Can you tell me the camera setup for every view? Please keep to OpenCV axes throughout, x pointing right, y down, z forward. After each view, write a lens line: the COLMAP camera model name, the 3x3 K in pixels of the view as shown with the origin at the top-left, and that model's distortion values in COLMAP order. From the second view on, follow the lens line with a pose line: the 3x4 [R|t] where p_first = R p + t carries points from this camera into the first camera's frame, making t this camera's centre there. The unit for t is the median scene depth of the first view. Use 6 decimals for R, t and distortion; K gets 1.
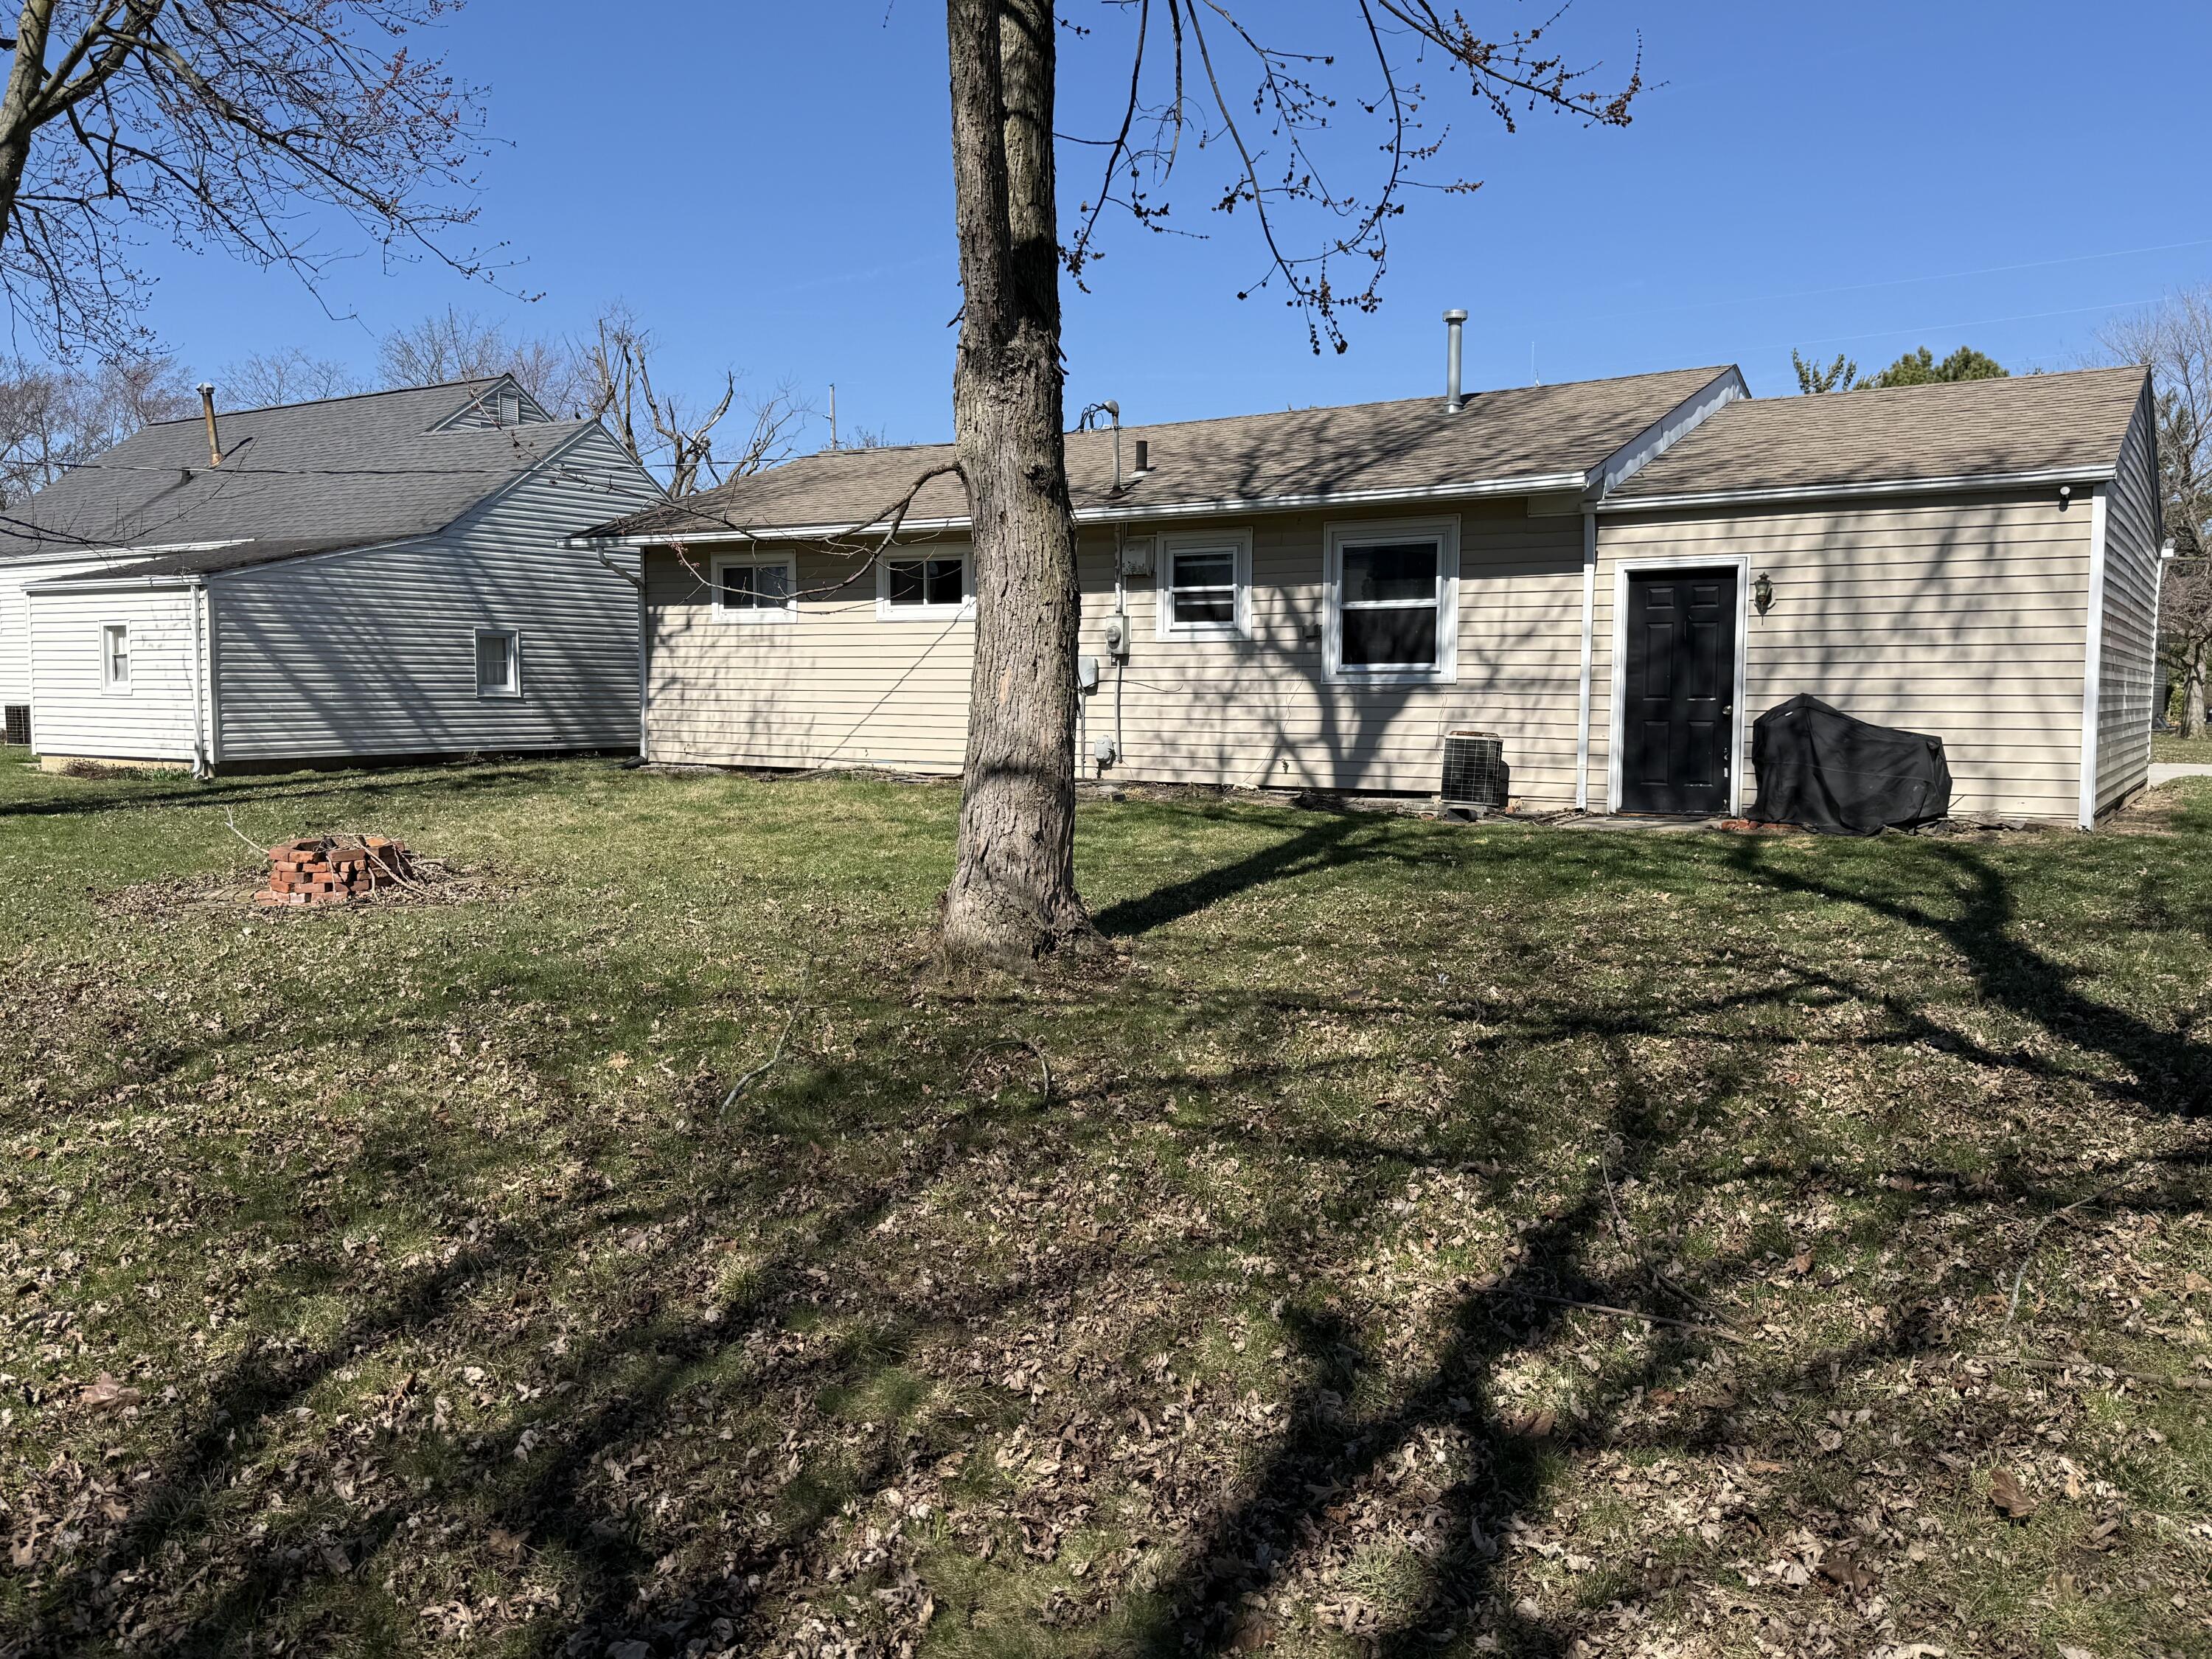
lens RADIAL K [[1766.5, 0, 1106.0], [0, 1766.5, 829.5], [0, 0, 1]] dist [0.088332, -0.003574]
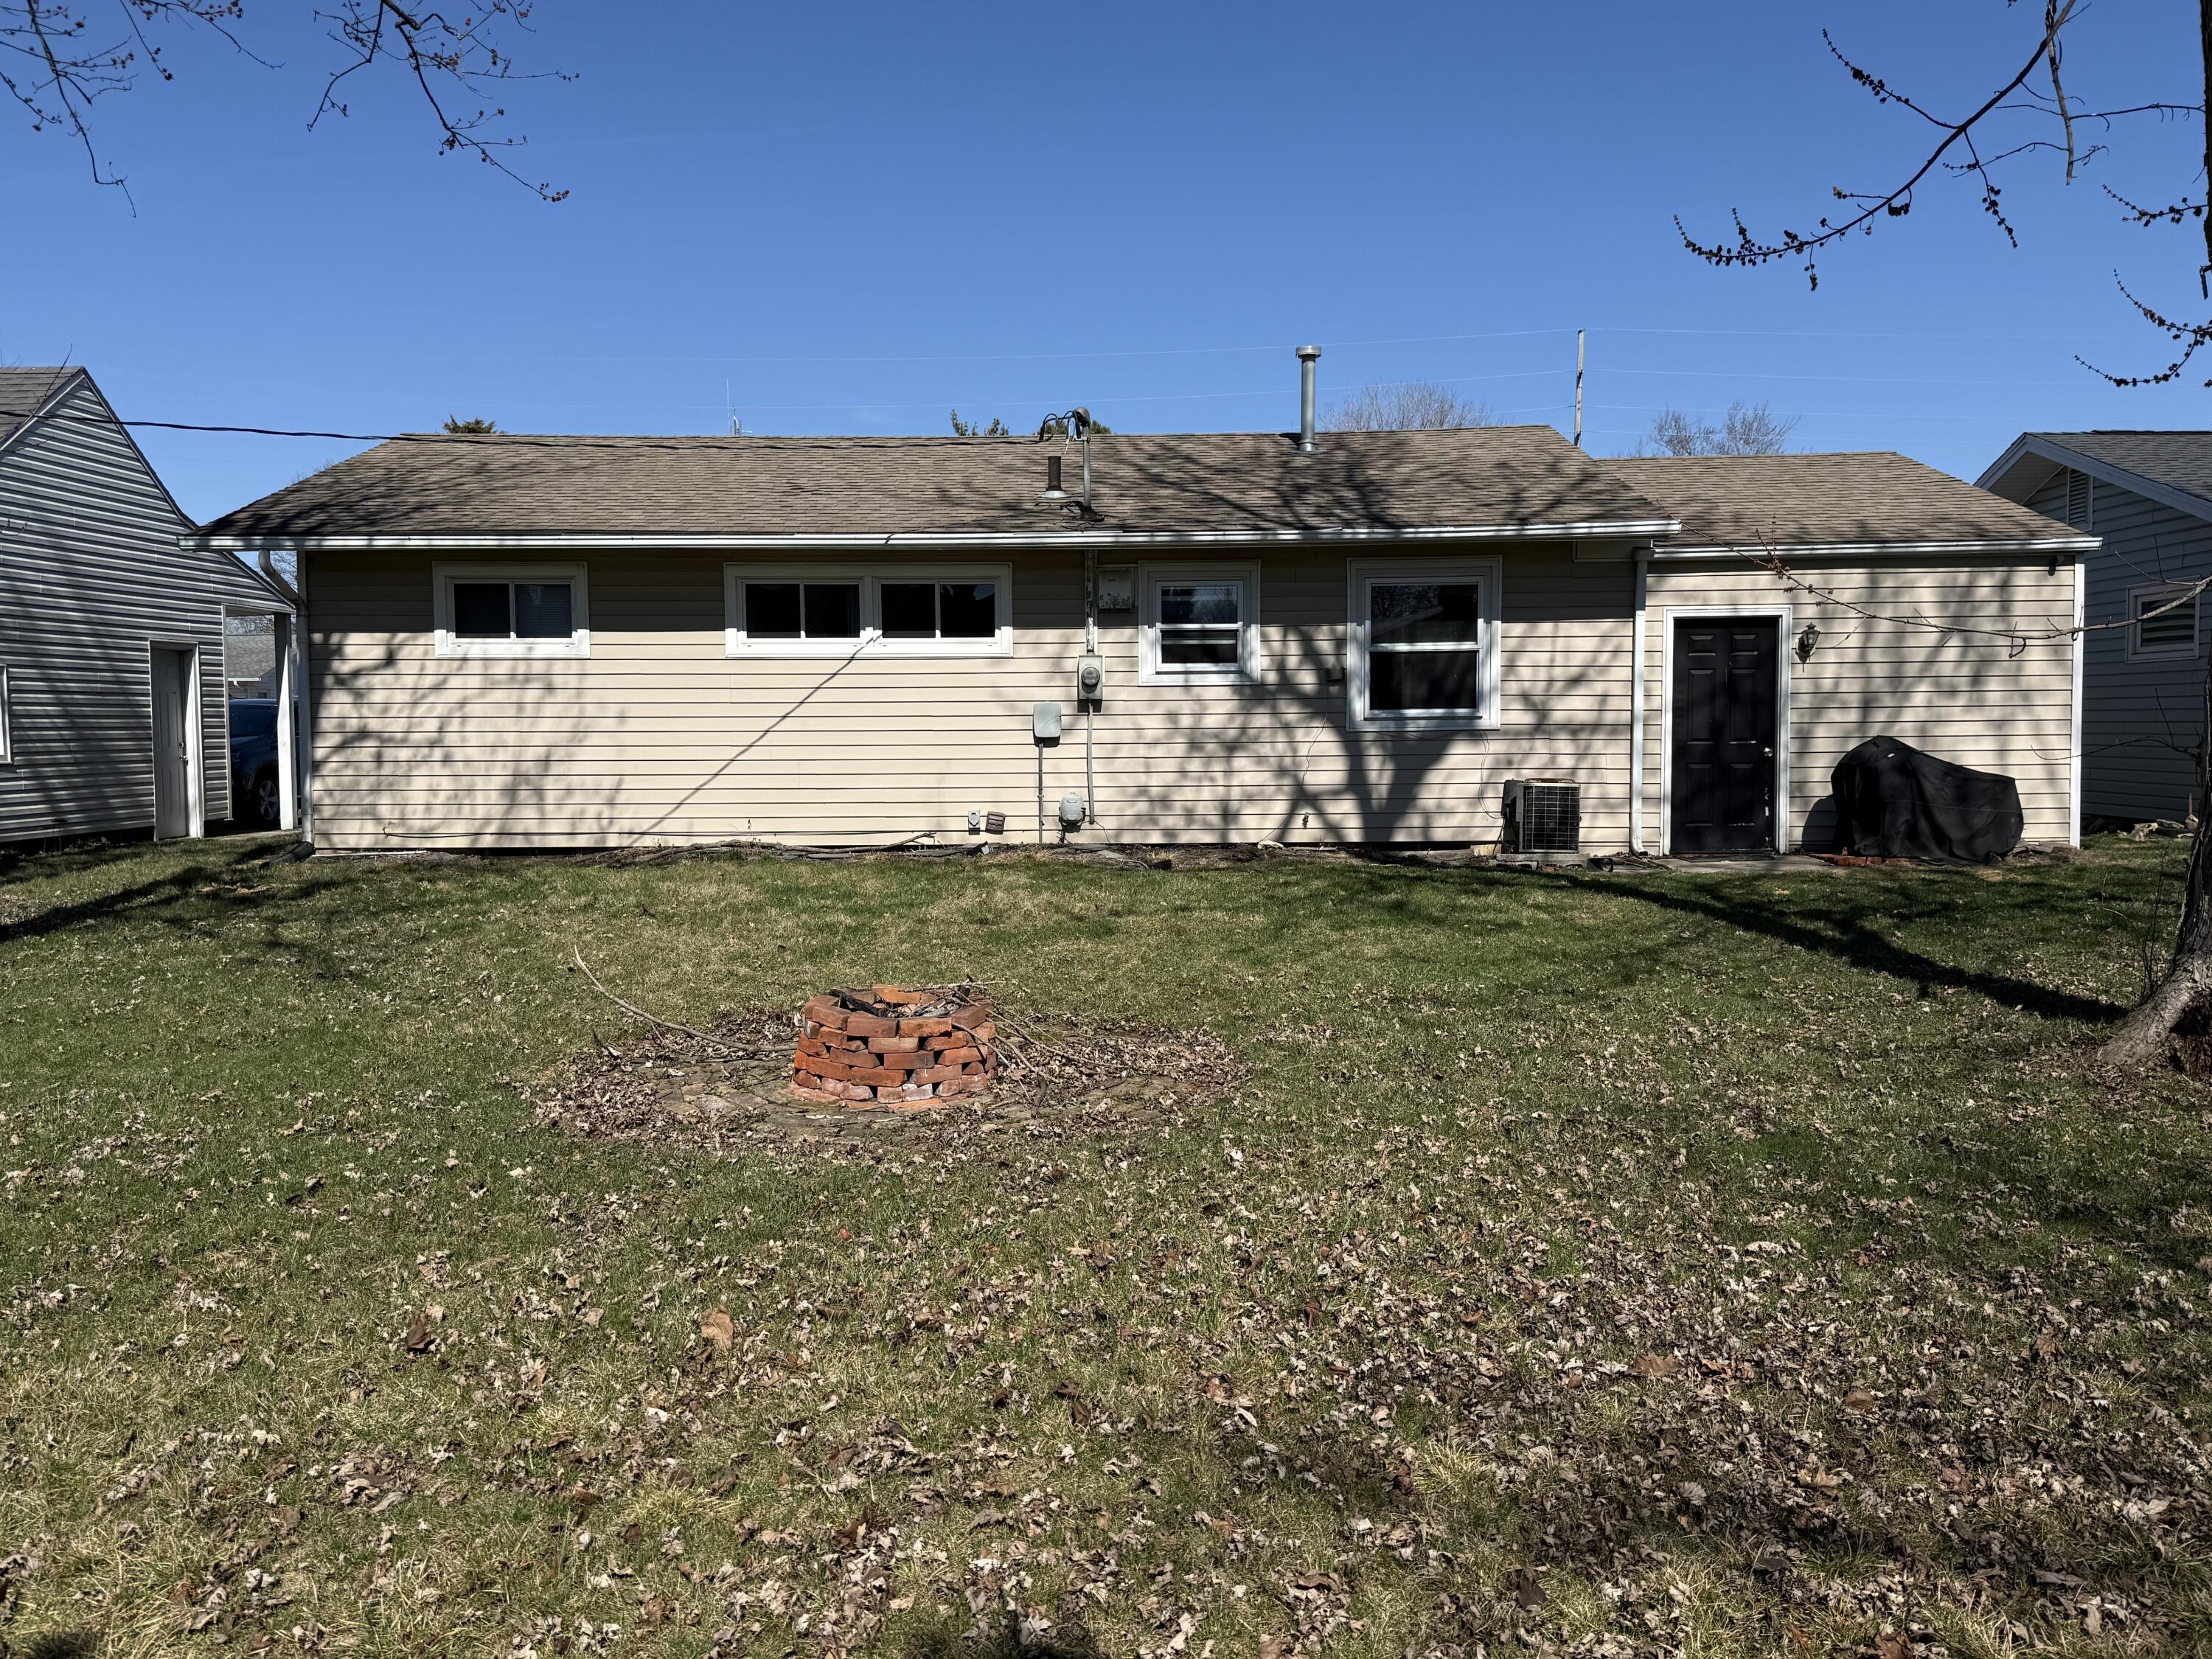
lens RADIAL K [[1766.5, 0, 1106.0], [0, 1766.5, 829.5], [0, 0, 1]] dist [0.088332, -0.003574]
pose [[0.844592, -0.042700, 0.533705, -0.486399], [0.053569, 0.998552, -0.004882, -0.032817], [-0.532724, 0.032713, 0.845657, 0.281640]]
